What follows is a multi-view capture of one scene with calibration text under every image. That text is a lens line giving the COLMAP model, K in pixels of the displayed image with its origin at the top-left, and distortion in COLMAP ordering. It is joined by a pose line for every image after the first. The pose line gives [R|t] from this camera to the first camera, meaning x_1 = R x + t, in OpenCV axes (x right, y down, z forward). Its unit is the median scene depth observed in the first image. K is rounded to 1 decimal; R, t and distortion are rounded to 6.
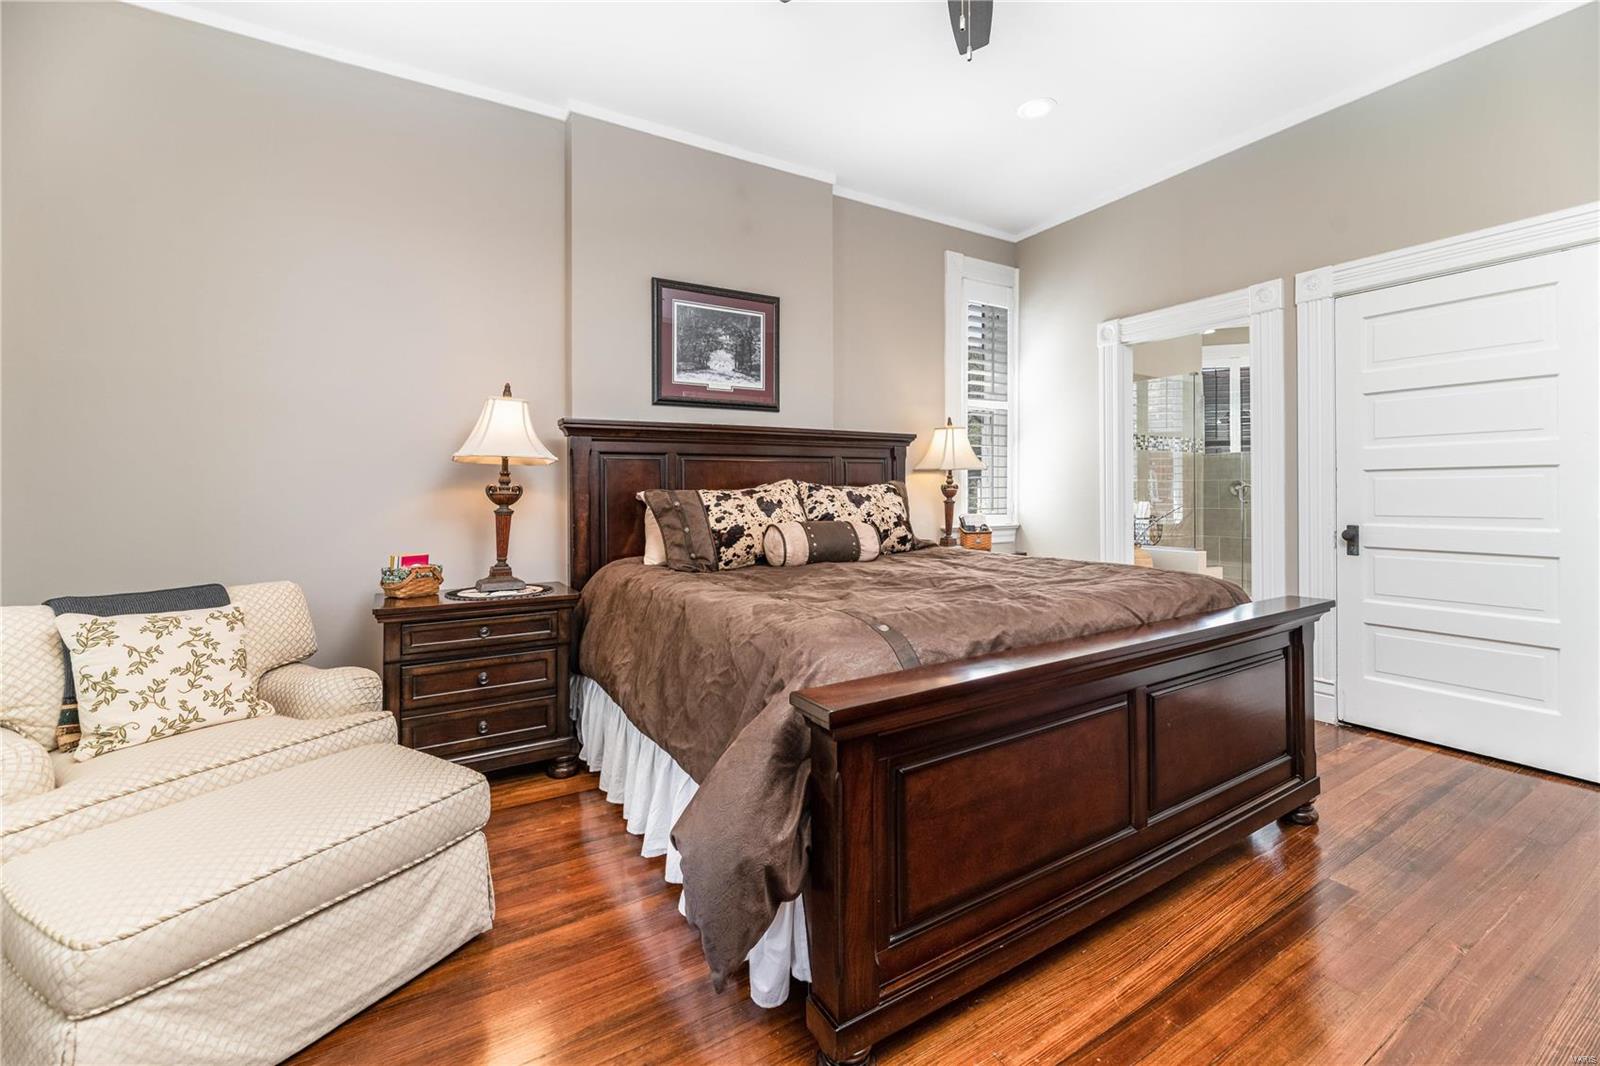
lens RADIAL K [[664.3, 0, 842.0], [0, 664.3, 487.6], [0, 0, 1]] dist [0.002823, -0.000039]
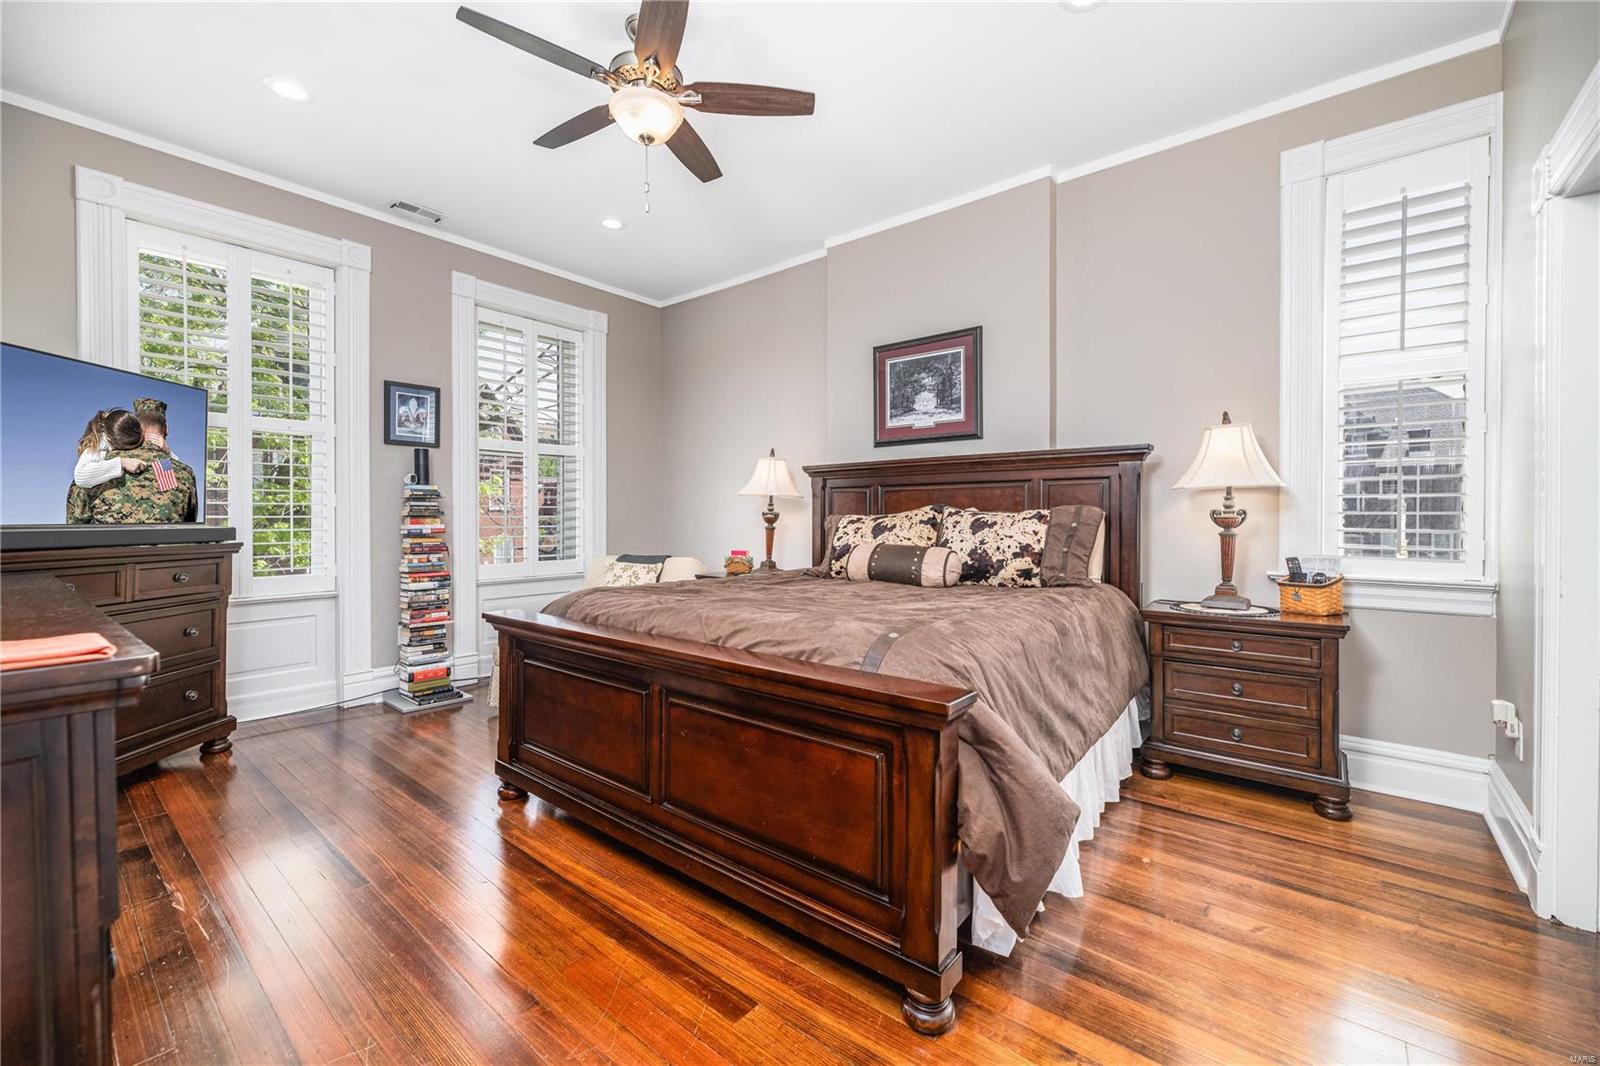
lens RADIAL K [[664.3, 0, 802.9], [0, 664.3, 523.3], [0, 0, 1]] dist [0.002823, -0.000039]
pose [[0.317562, 0.017604, -0.948074, 0.831953], [0.000466, 0.999825, 0.018721, -0.004016], [0.948237, -0.006387, 0.317498, 0.443143]]
